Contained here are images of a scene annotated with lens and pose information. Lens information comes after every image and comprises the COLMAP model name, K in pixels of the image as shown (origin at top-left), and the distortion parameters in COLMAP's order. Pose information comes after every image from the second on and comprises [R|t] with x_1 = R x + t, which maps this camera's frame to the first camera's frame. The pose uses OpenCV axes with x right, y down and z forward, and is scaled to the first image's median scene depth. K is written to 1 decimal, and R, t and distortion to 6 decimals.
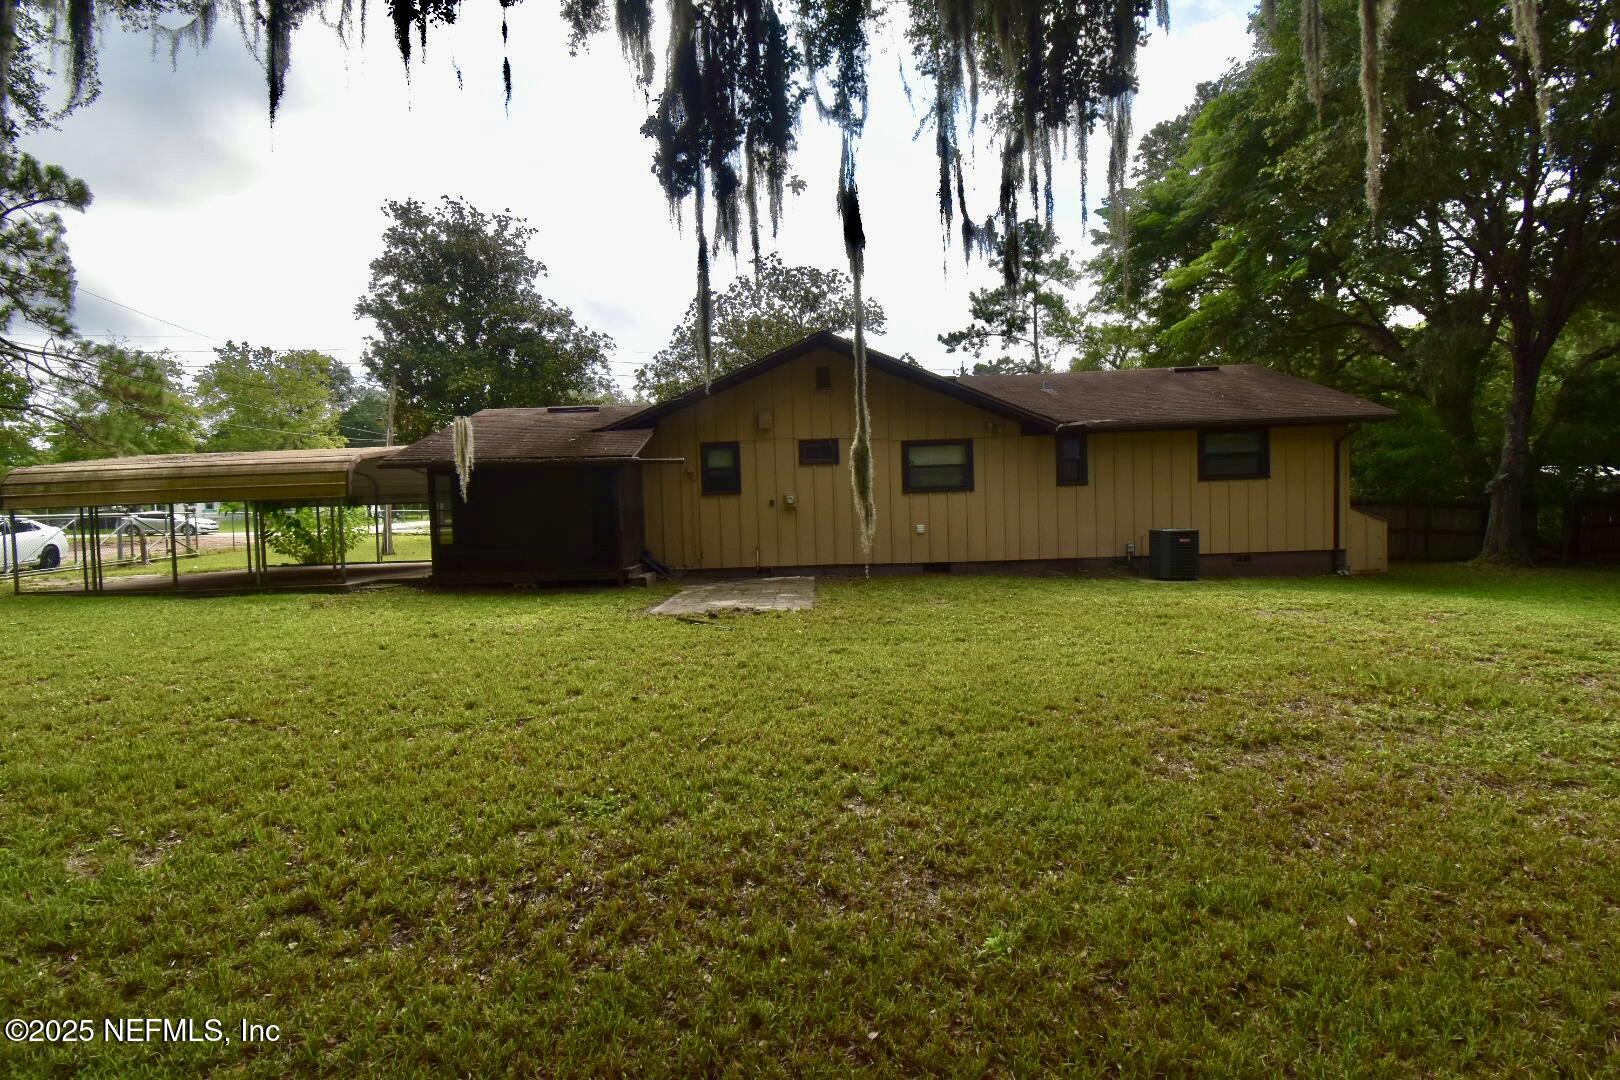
lens RADIAL K [[725.7, 0, 810.0], [0, 725.7, 540.0], [0, 0, 1]] dist [-0.009155, -0.000322]
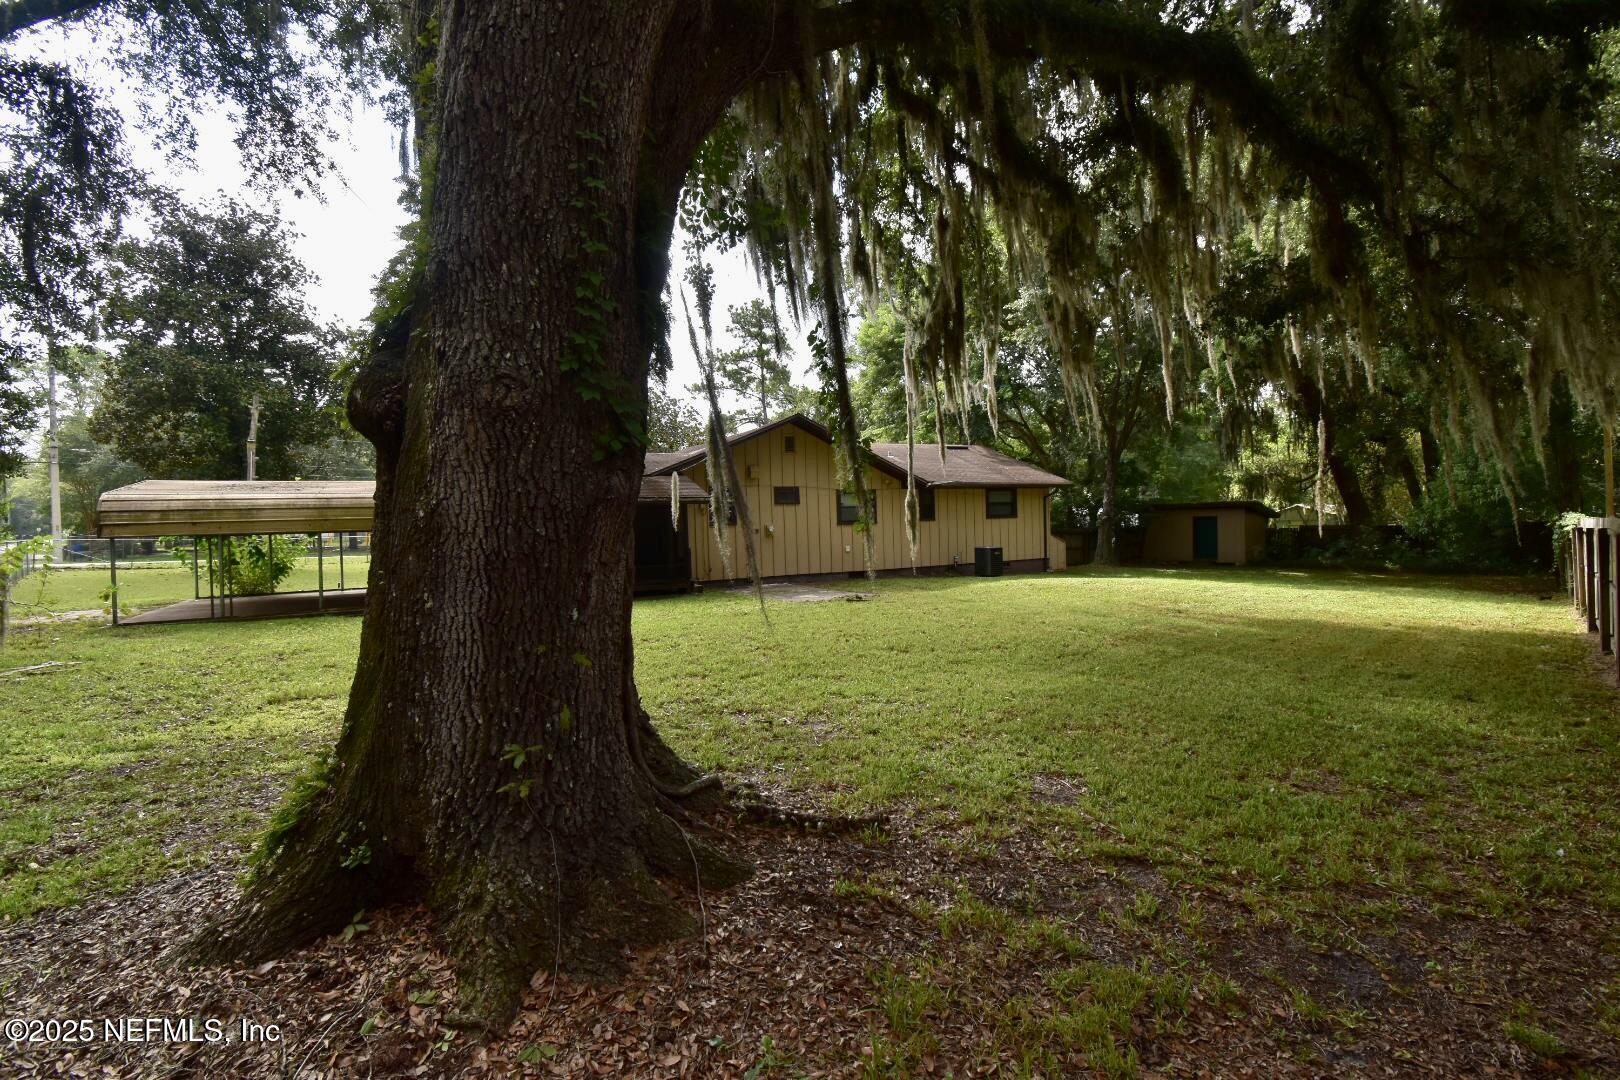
lens RADIAL K [[725.7, 0, 810.0], [0, 725.7, 540.0], [0, 0, 1]] dist [-0.009155, -0.000322]
pose [[0.870533, -0.004781, 0.492087, -0.650094], [0.022690, 0.999279, -0.030432, 0.010439], [-0.491587, 0.037657, 0.870014, -0.264286]]
